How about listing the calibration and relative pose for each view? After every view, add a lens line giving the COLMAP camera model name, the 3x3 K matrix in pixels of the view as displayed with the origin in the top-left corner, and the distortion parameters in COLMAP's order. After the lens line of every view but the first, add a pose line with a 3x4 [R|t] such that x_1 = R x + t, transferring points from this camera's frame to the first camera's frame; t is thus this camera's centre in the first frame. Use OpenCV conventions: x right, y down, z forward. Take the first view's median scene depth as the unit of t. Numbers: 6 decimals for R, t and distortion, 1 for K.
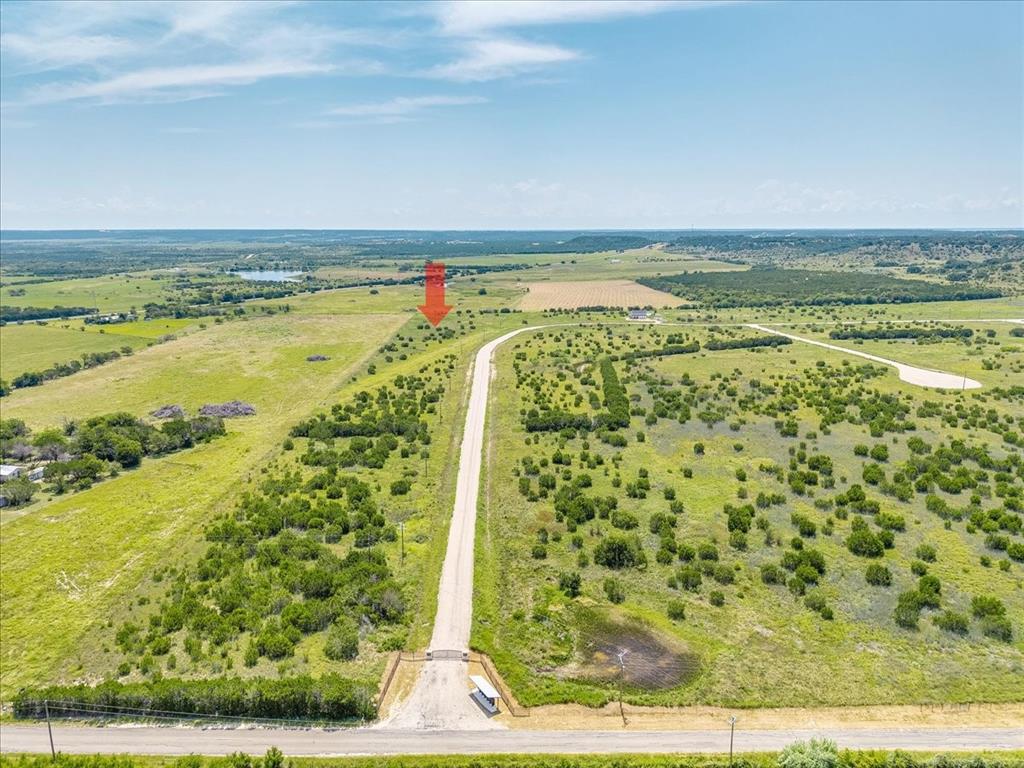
lens RADIAL K [[685.1, 0, 515.5], [0, 685.1, 397.6], [0, 0, 1]] dist [0.005473, -0.001391]
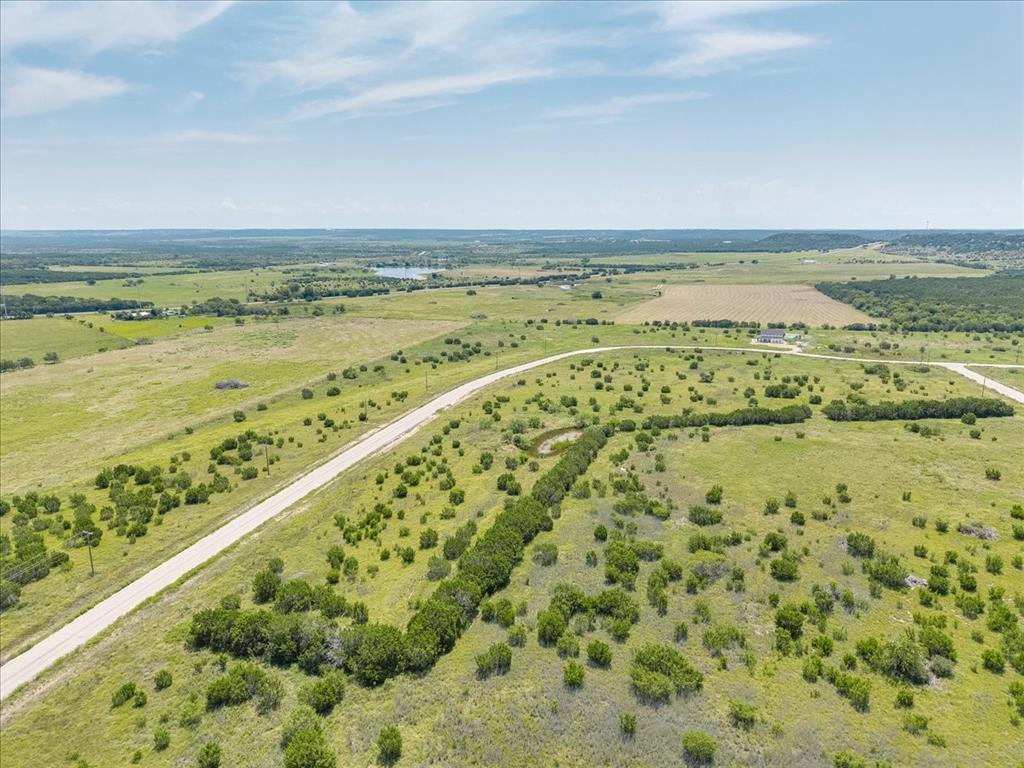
lens RADIAL K [[685.1, 0, 515.5], [0, 685.1, 397.6], [0, 0, 1]] dist [0.005473, -0.001391]
pose [[0.956191, 0.070703, -0.284078, 0.043487], [-0.070944, 0.997435, 0.009453, -0.016014], [0.284018, 0.011114, 0.958755, 0.090831]]
